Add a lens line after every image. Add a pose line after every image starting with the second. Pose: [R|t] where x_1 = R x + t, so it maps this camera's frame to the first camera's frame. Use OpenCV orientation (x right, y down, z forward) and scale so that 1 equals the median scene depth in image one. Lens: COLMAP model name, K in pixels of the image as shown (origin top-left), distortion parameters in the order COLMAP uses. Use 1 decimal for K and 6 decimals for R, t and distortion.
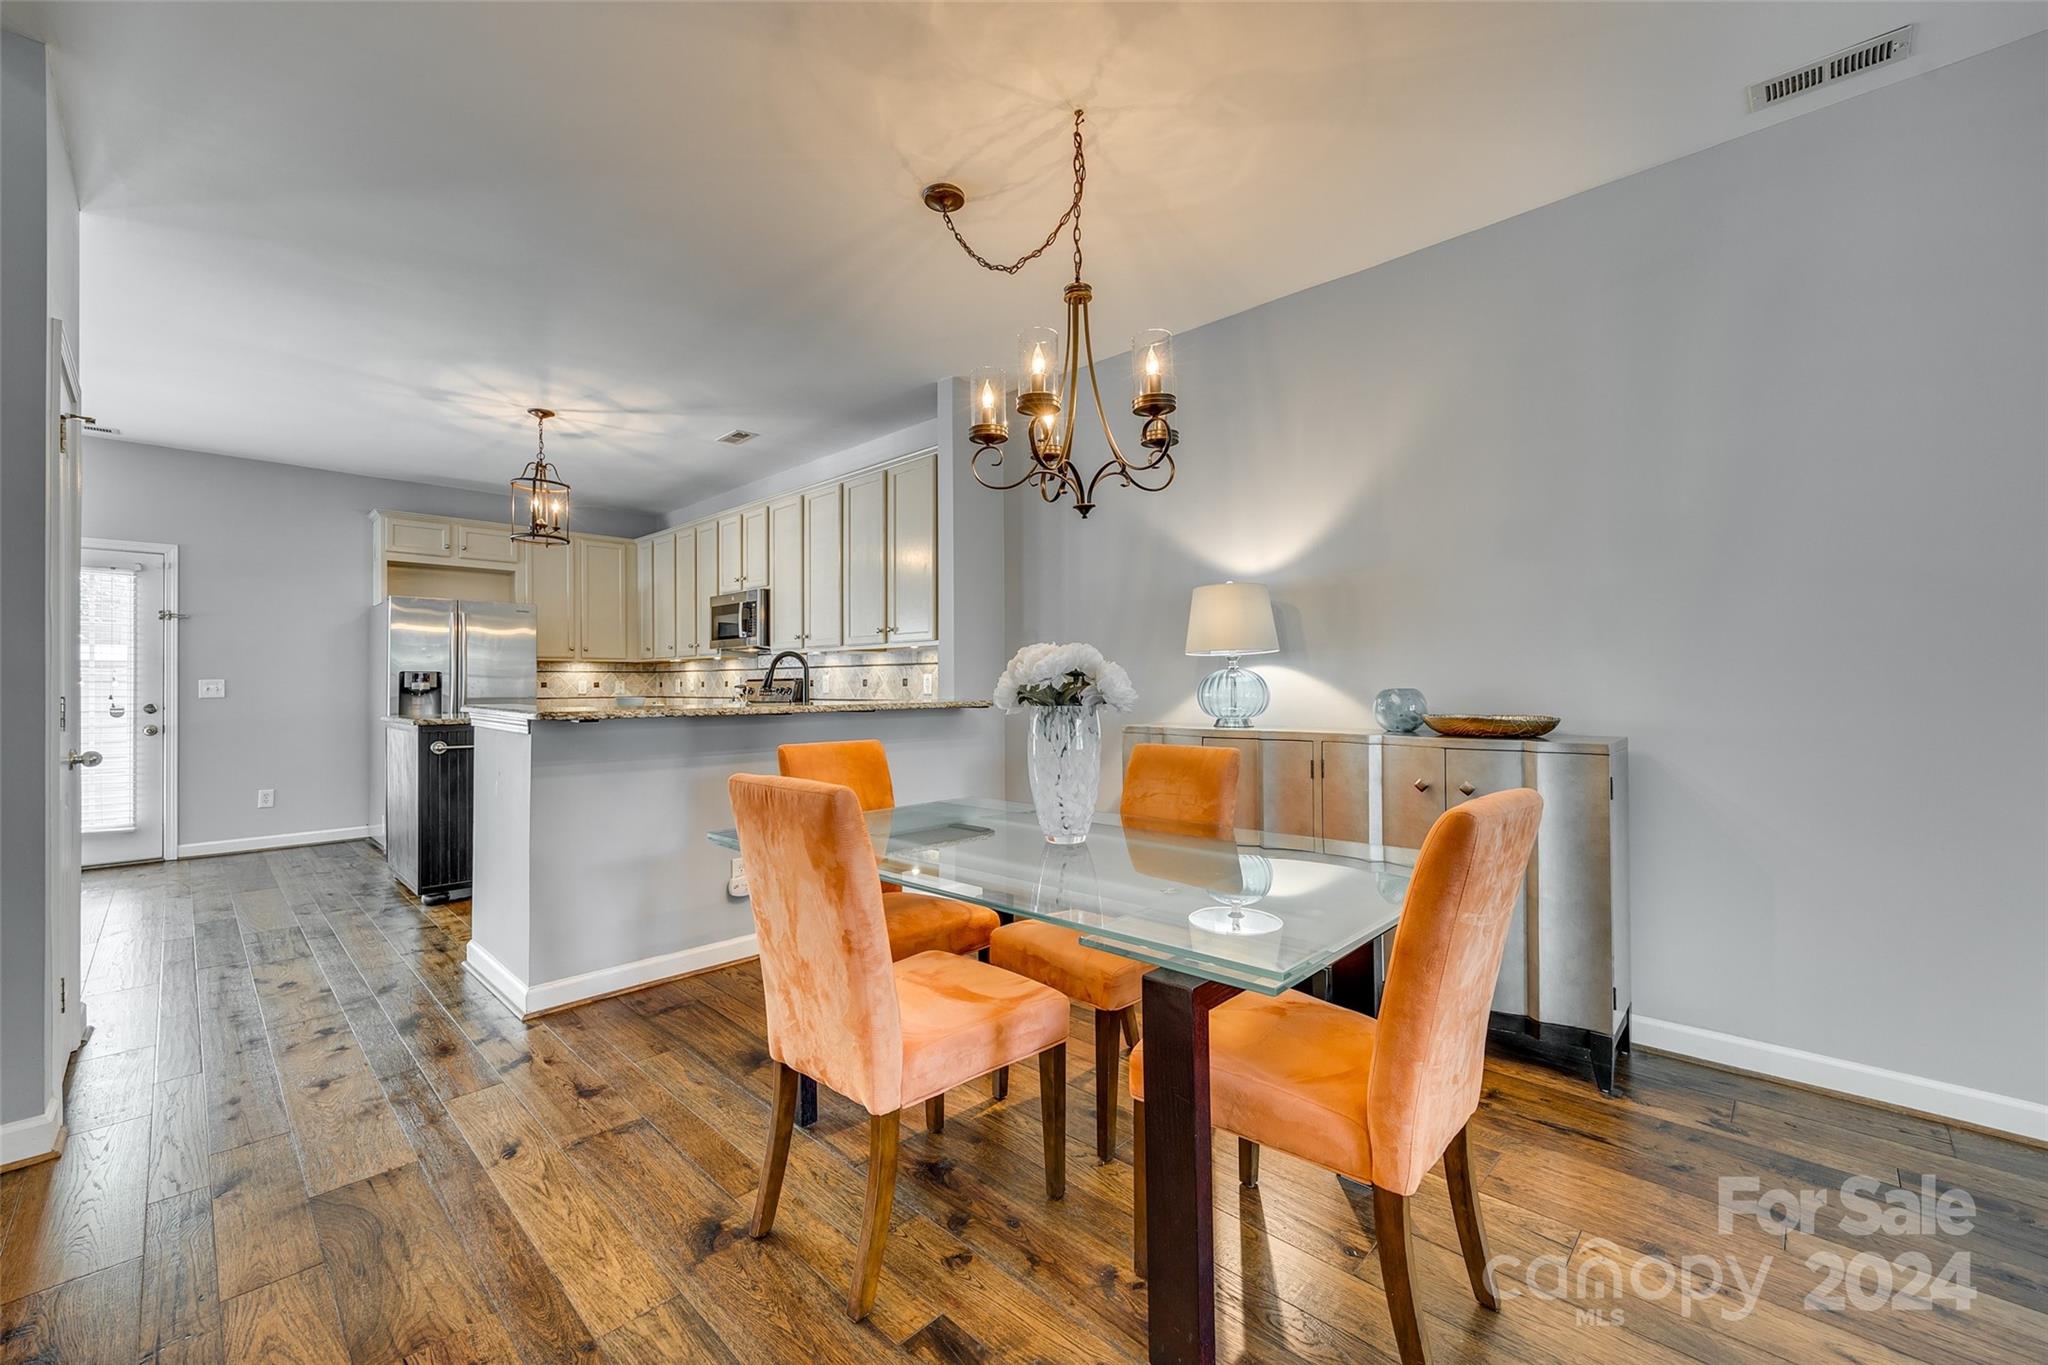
lens RADIAL K [[819.4, 0, 1016.9], [0, 819.4, 675.4], [0, 0, 1]] dist [-0.005978, 0.001366]
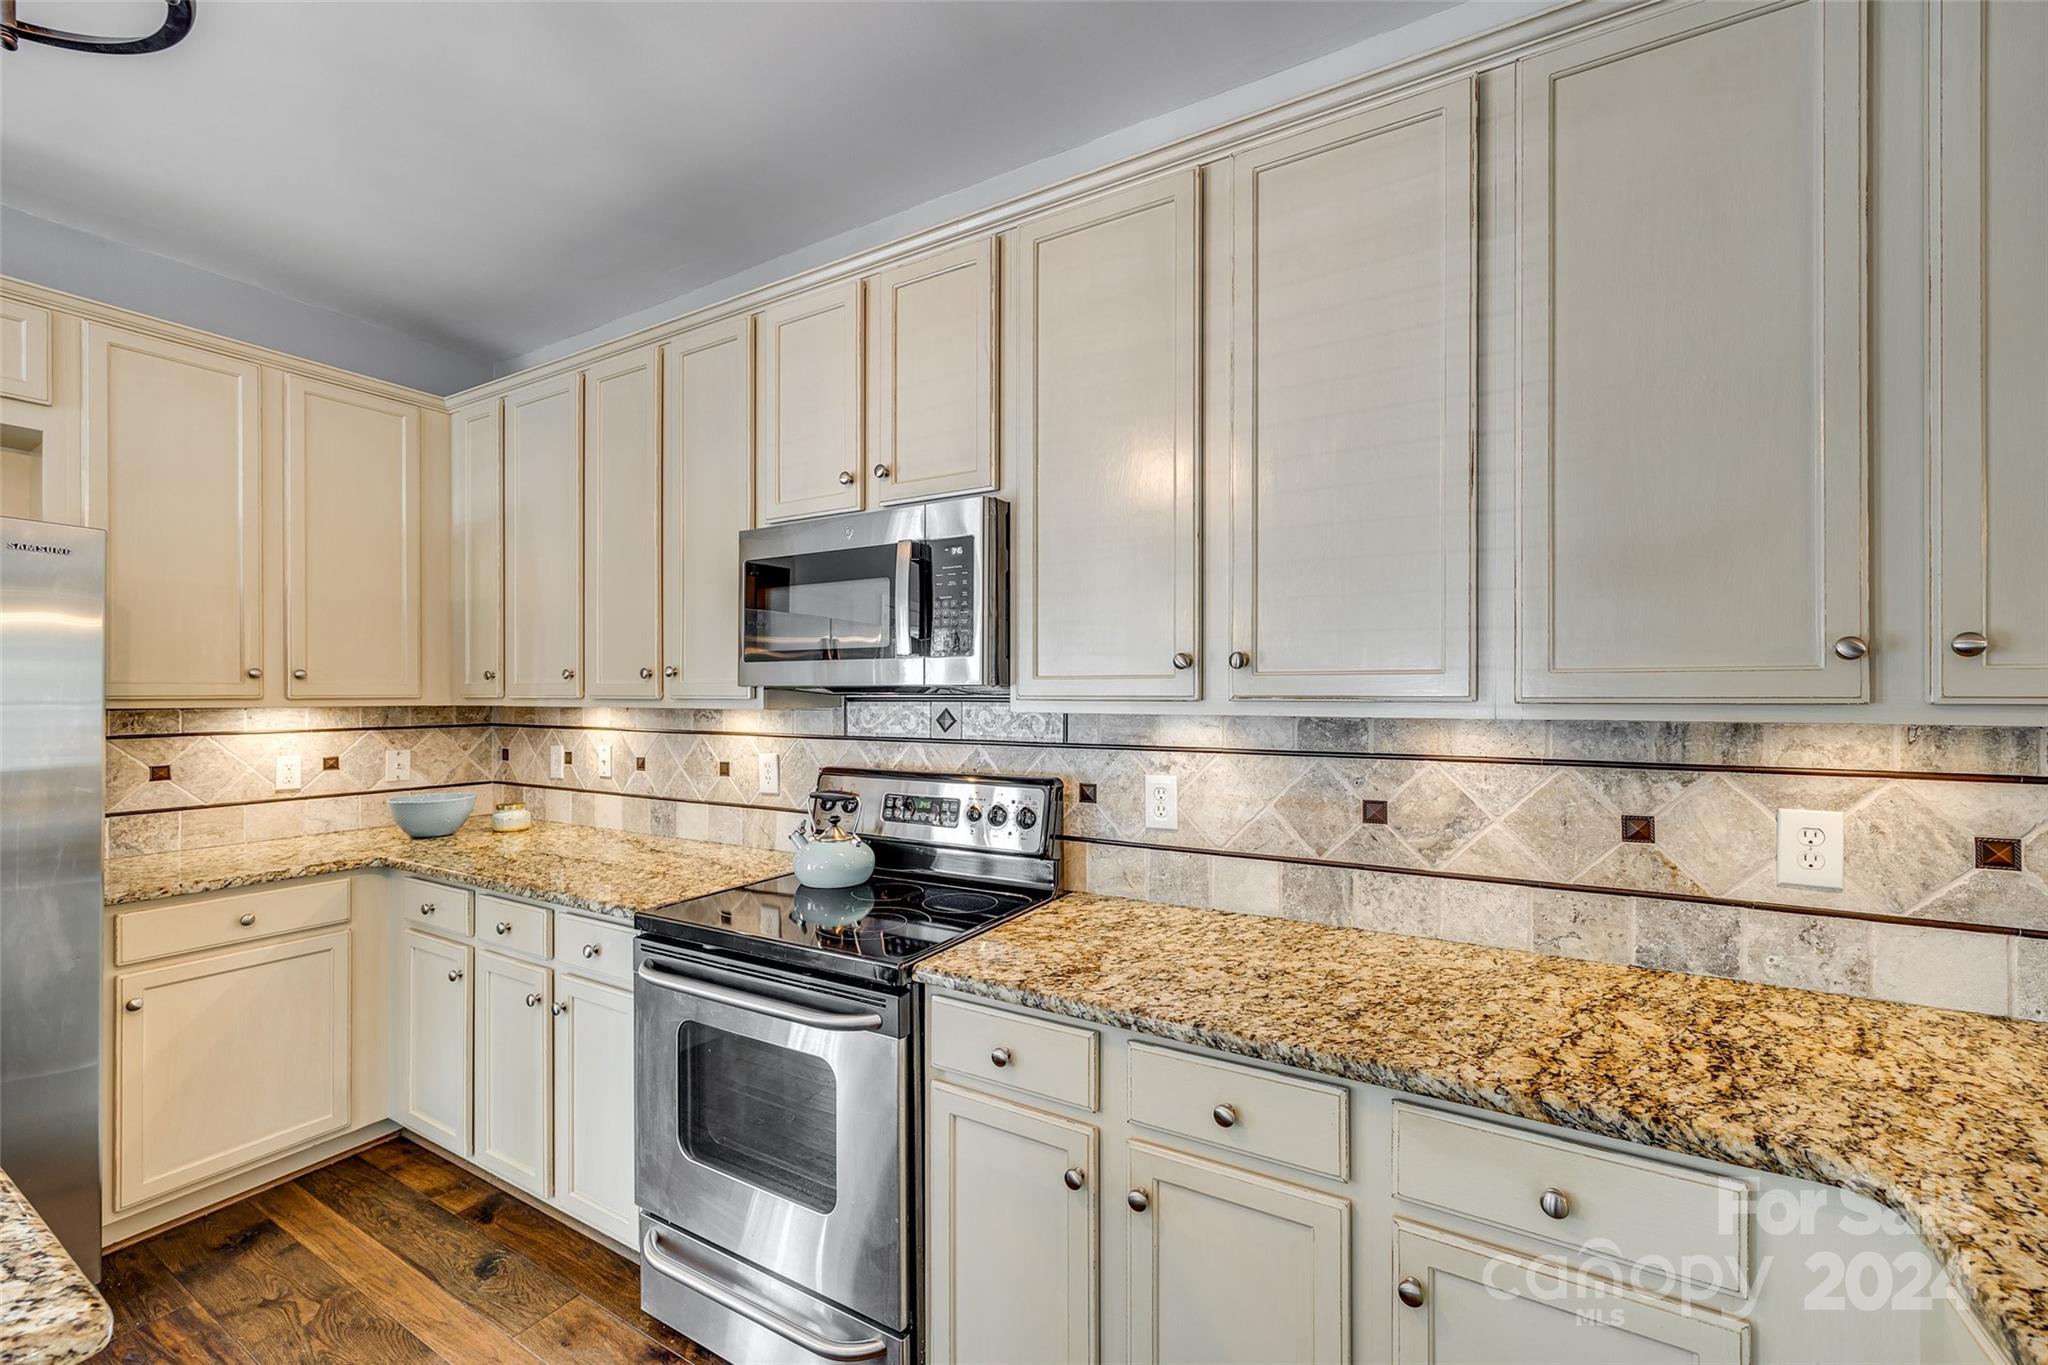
lens RADIAL K [[819.4, 0, 1024.4], [0, 819.4, 693.0], [0, 0, 1]] dist [-0.005978, 0.001366]
pose [[0.970148, 0.006120, 0.242436, -0.380662], [-0.007754, 0.999953, 0.005788, -0.035734], [-0.242389, -0.007495, 0.970150, 0.717945]]
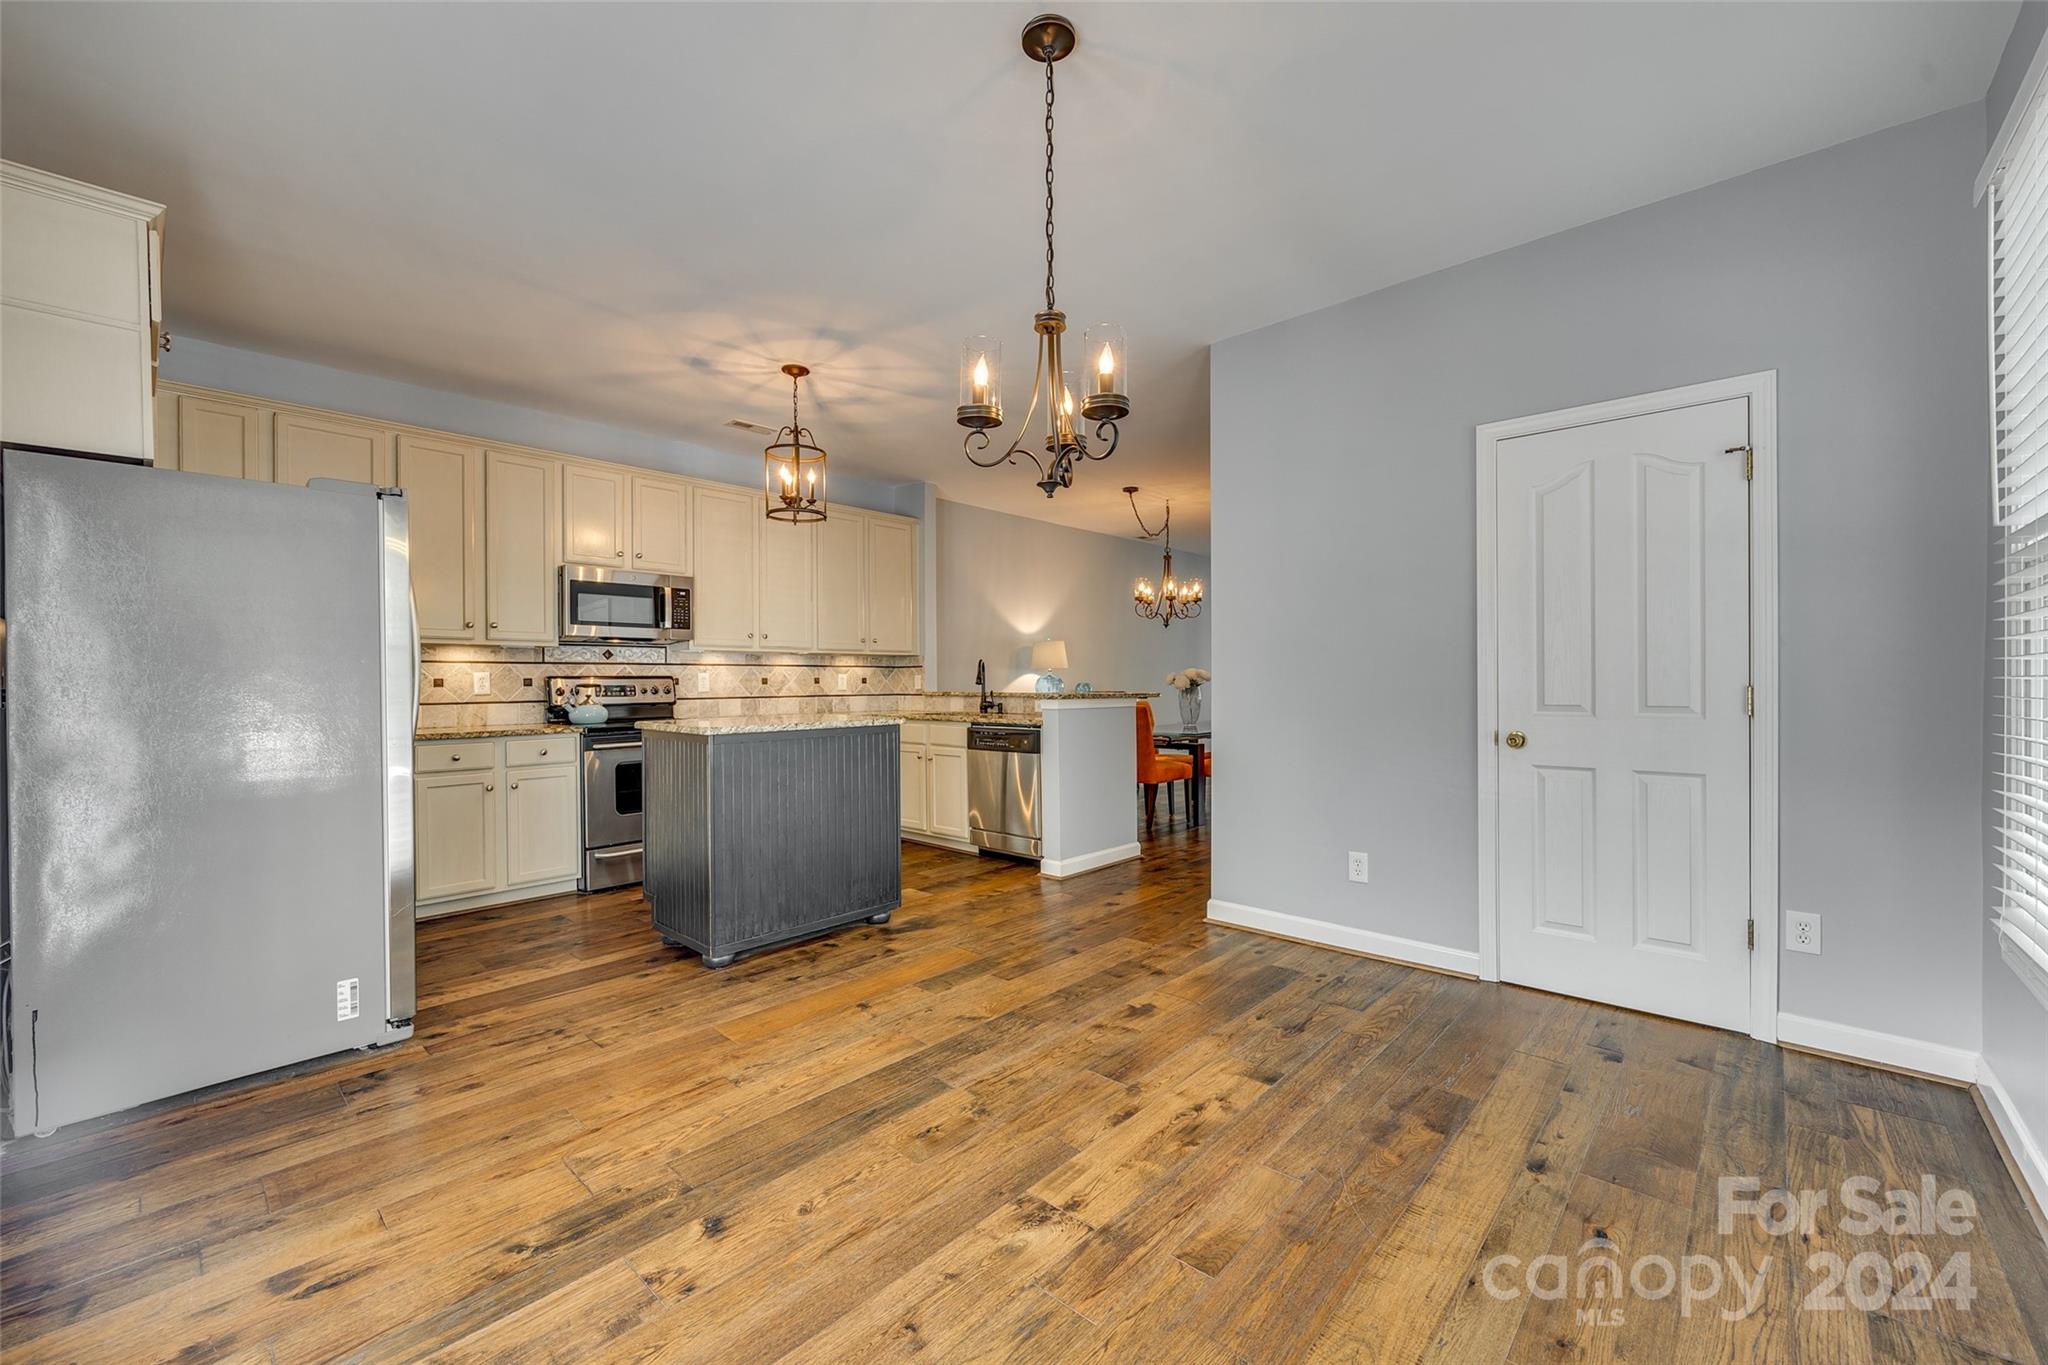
lens RADIAL K [[819.4, 0, 1031.6], [0, 819.4, 691.7], [0, 0, 1]] dist [-0.005978, 0.001366]
pose [[-0.032263, -0.008815, 0.999441, -1.261641], [-0.004190, 0.999954, 0.008684, 0.012052], [-0.999471, -0.003907, -0.032298, 0.665146]]
